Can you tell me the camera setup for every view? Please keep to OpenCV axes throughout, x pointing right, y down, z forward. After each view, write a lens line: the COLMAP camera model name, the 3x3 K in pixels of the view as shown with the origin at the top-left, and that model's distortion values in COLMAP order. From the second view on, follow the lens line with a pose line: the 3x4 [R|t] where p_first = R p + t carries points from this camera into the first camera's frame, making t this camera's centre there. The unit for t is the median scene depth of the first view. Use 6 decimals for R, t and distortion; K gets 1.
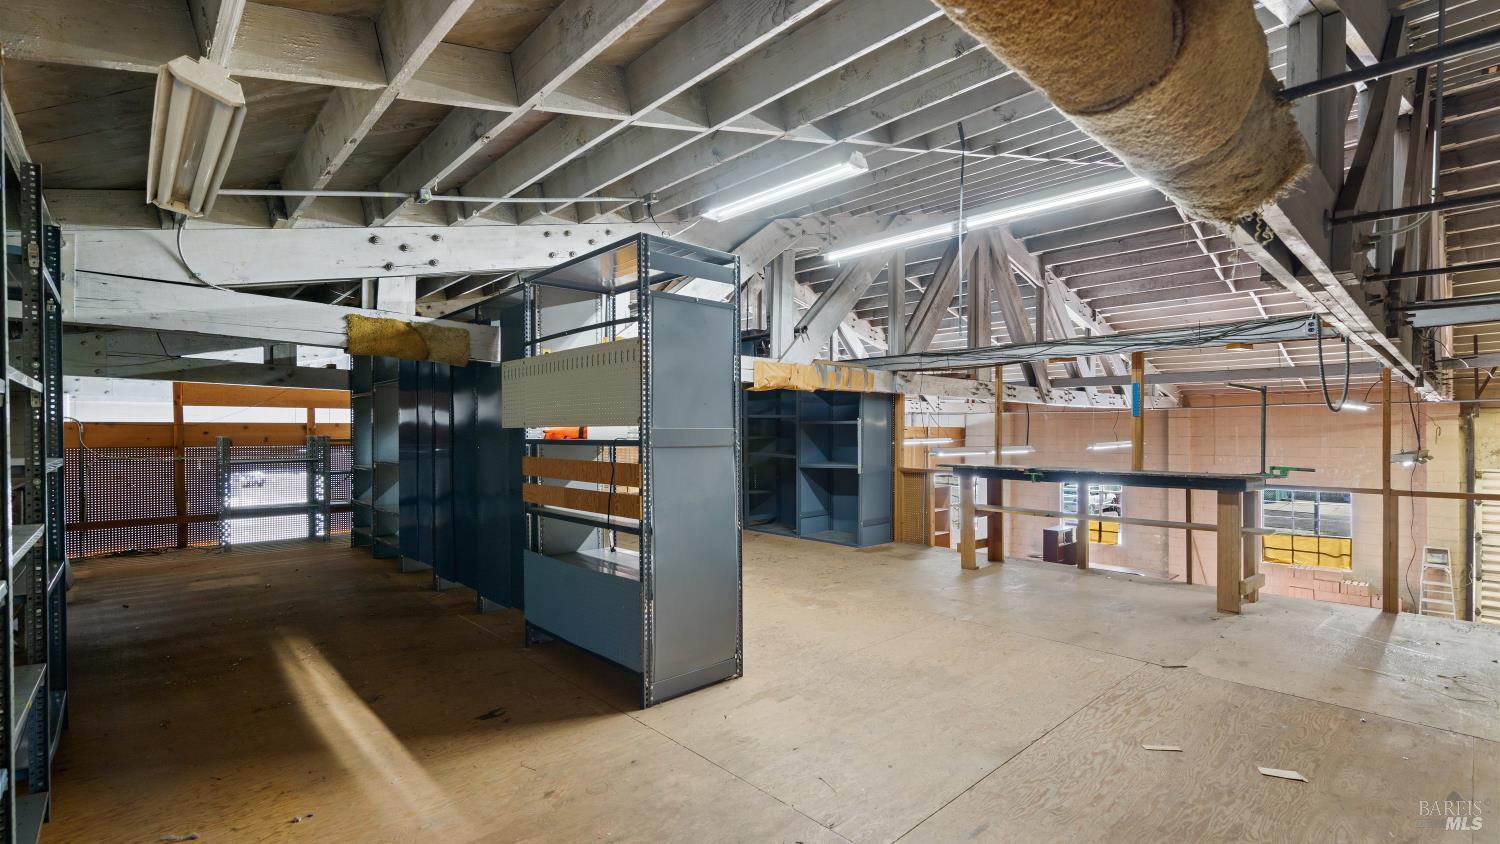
lens RADIAL K [[672.0, 0, 746.7], [0, 672.0, 434.8], [0, 0, 1]] dist [-0.001799, 0.000608]
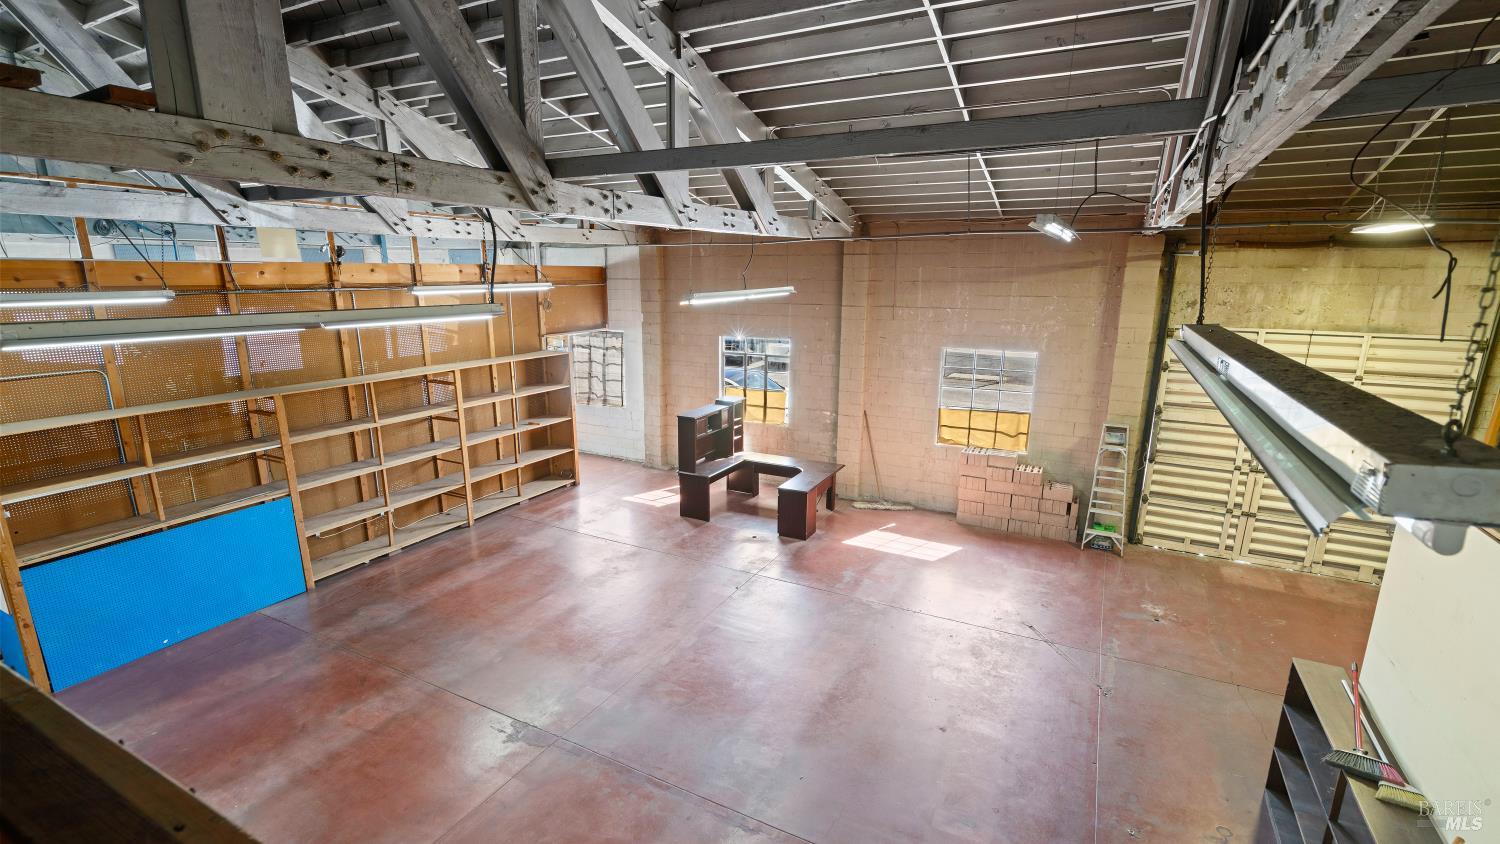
lens RADIAL K [[672.0, 0, 746.7], [0, 672.0, 434.8], [0, 0, 1]] dist [-0.001799, 0.000608]
pose [[0.943666, -0.072719, 0.322811, 0.454273], [-0.003671, 0.973193, 0.229960, -0.003661], [-0.330880, -0.218191, 0.918102, 0.525023]]
